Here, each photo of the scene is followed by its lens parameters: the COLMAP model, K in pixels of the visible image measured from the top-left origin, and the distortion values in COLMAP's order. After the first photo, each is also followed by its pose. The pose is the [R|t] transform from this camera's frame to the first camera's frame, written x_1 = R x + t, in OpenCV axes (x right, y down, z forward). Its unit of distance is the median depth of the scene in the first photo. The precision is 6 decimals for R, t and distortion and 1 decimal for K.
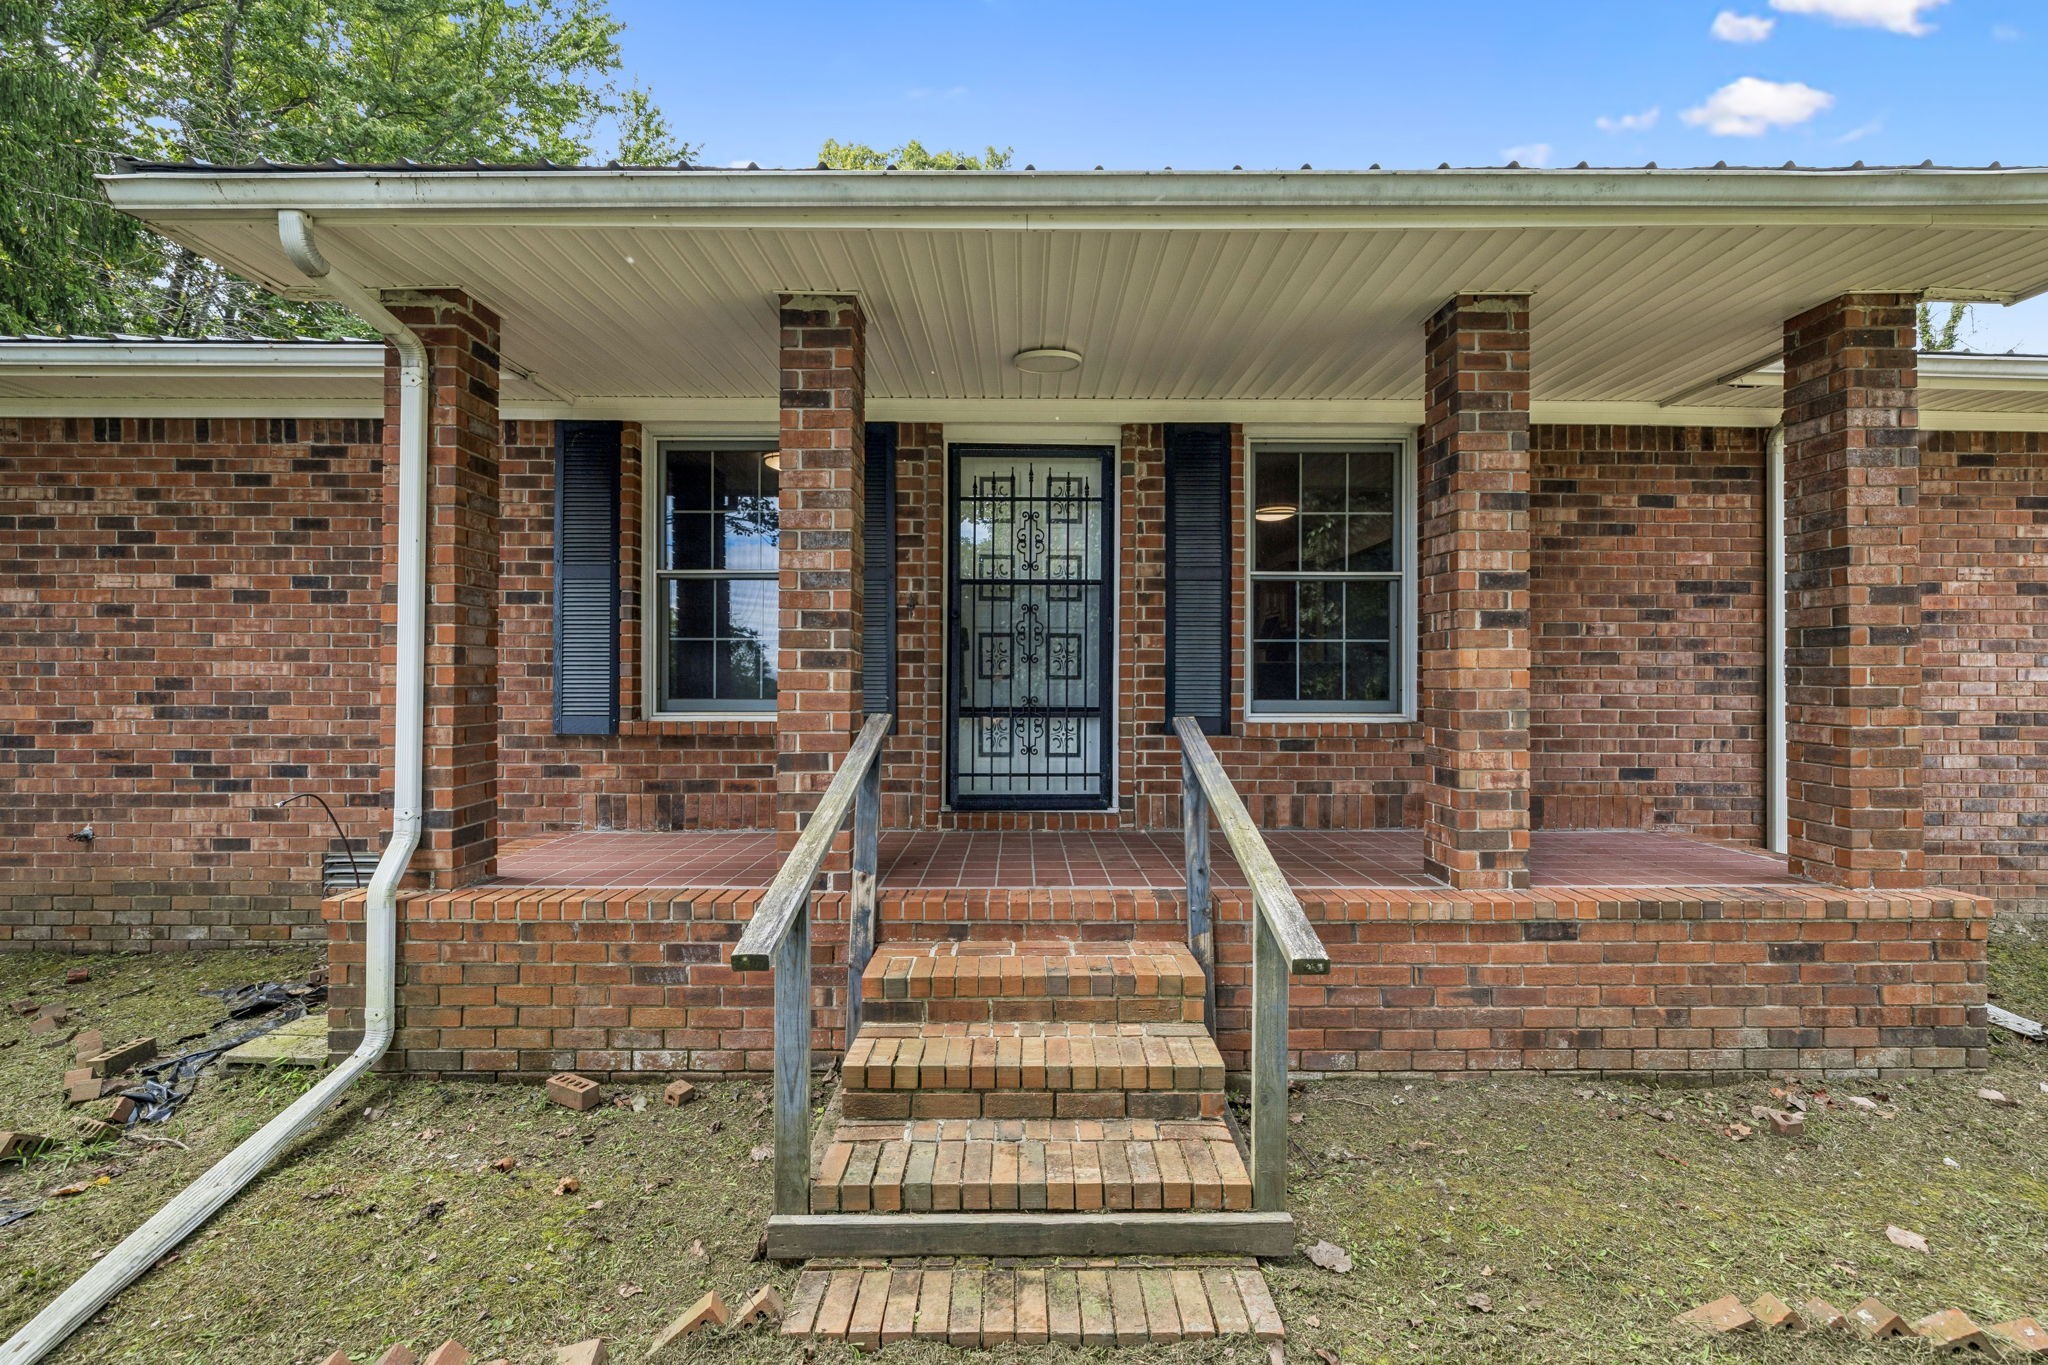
lens RADIAL K [[861.3, 0, 1019.2], [0, 861.3, 673.9], [0, 0, 1]] dist [0.000125, -0.000256]
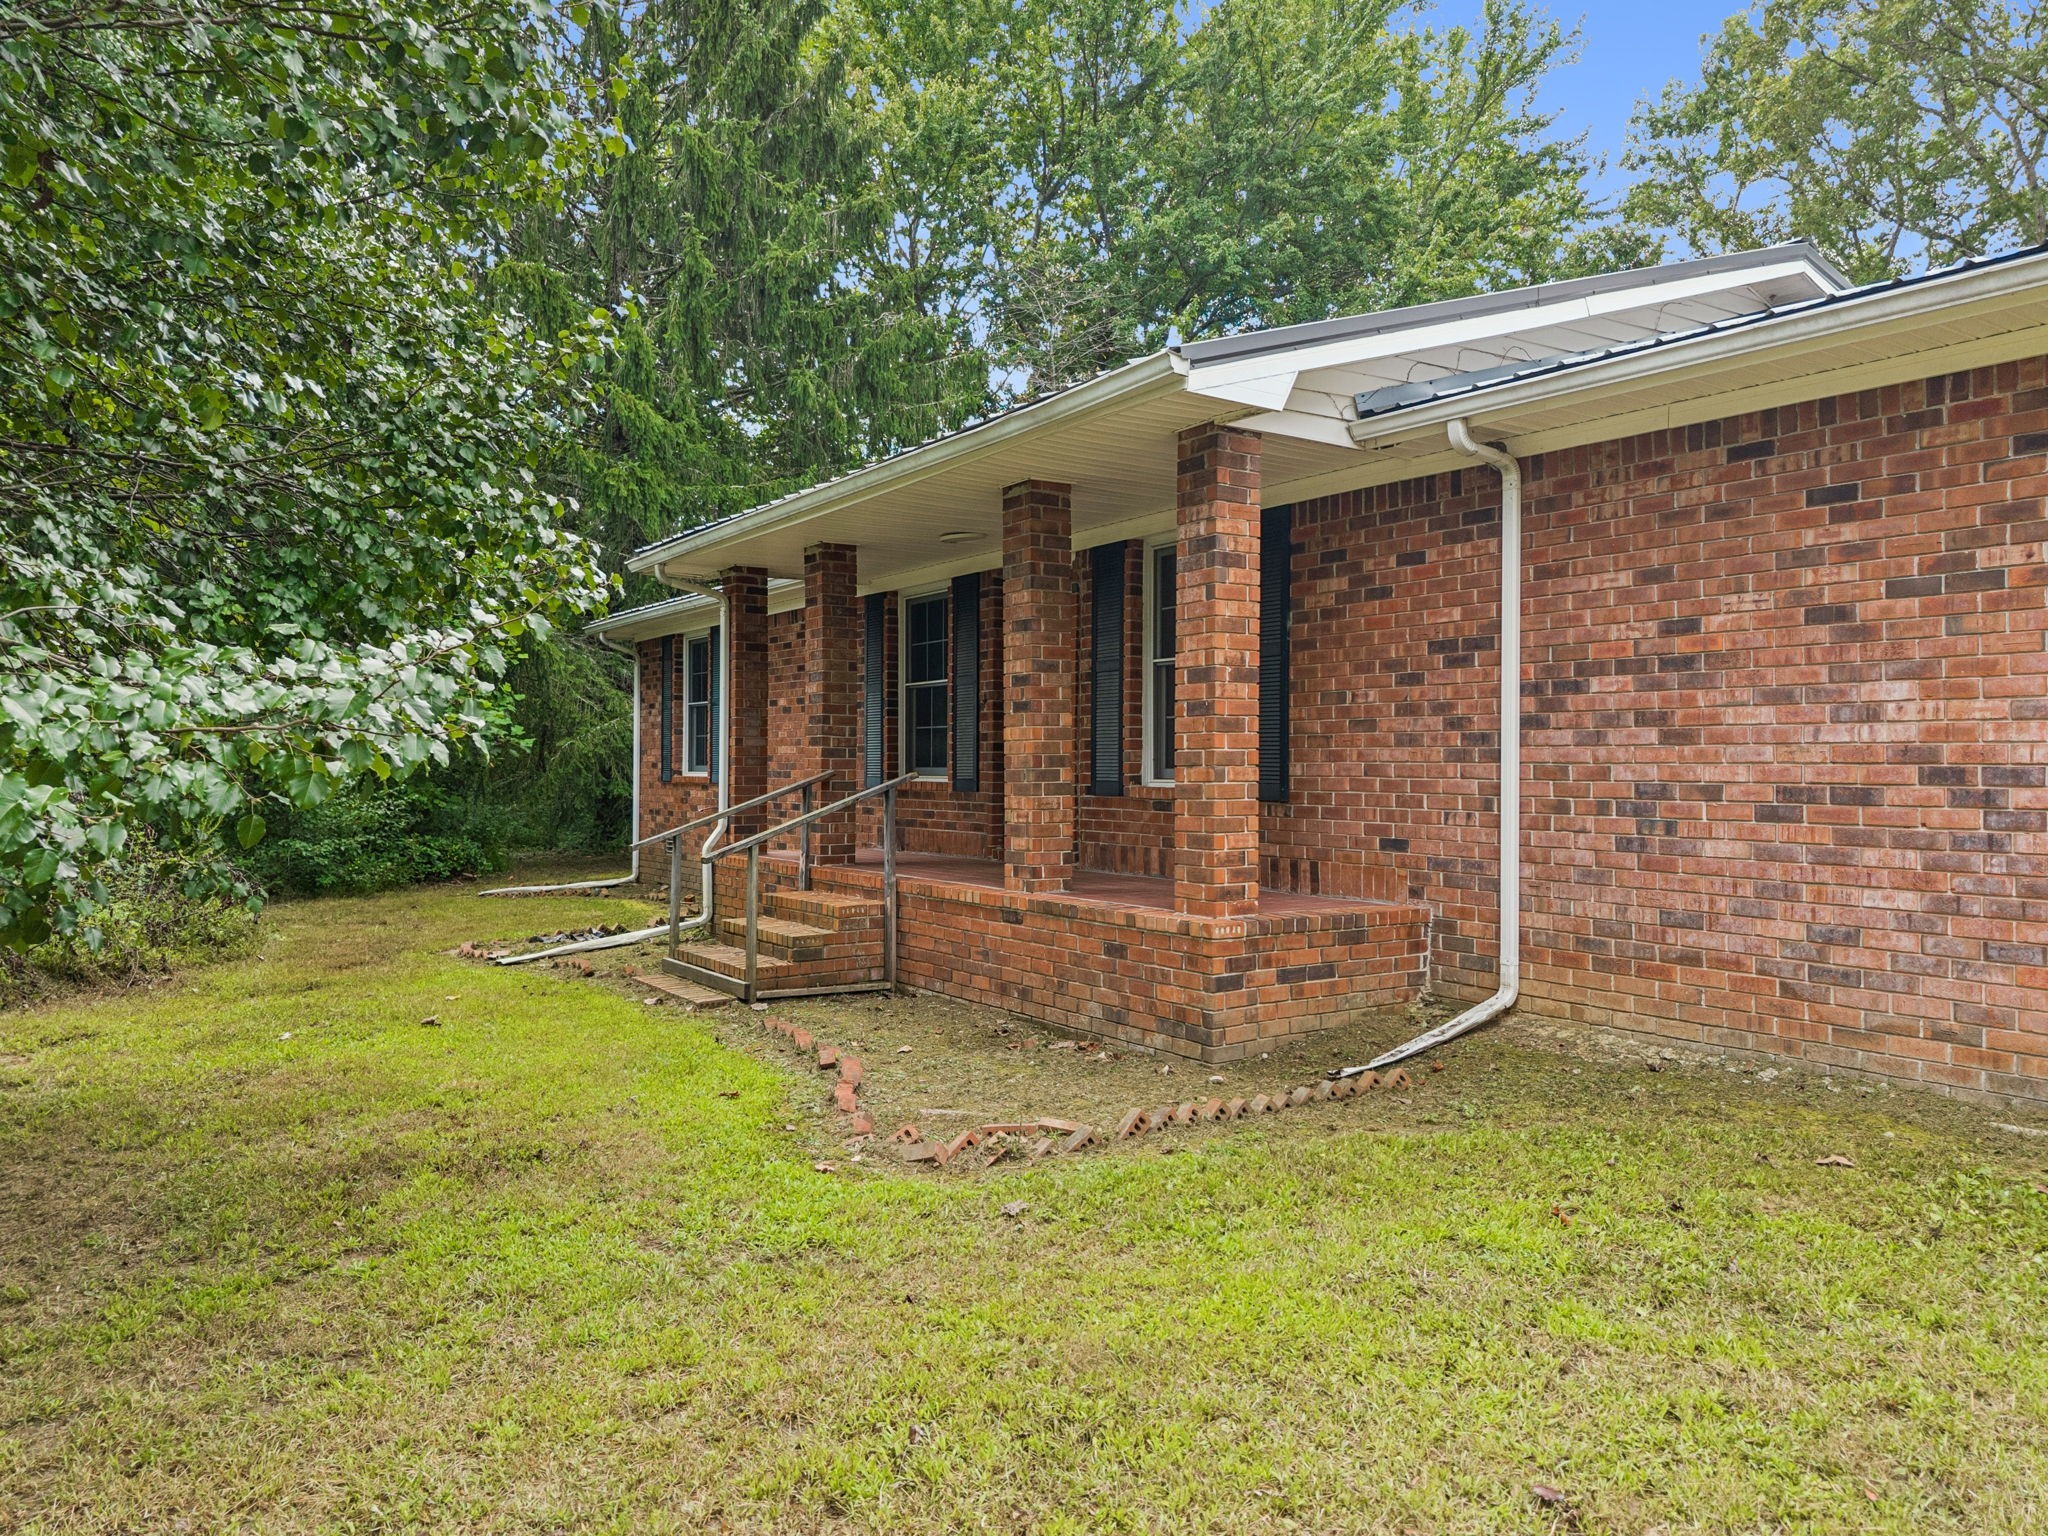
lens RADIAL K [[1345.0, 0, 982.9], [0, 1345.0, 769.7], [0, 0, 1]] dist [-0.006833, 0.001363]
pose [[0.549205, 0.002232, -0.835685, 2.240455], [-0.000806, 0.999997, 0.002141, 0.038056], [0.835688, -0.000502, 0.549205, -0.270408]]
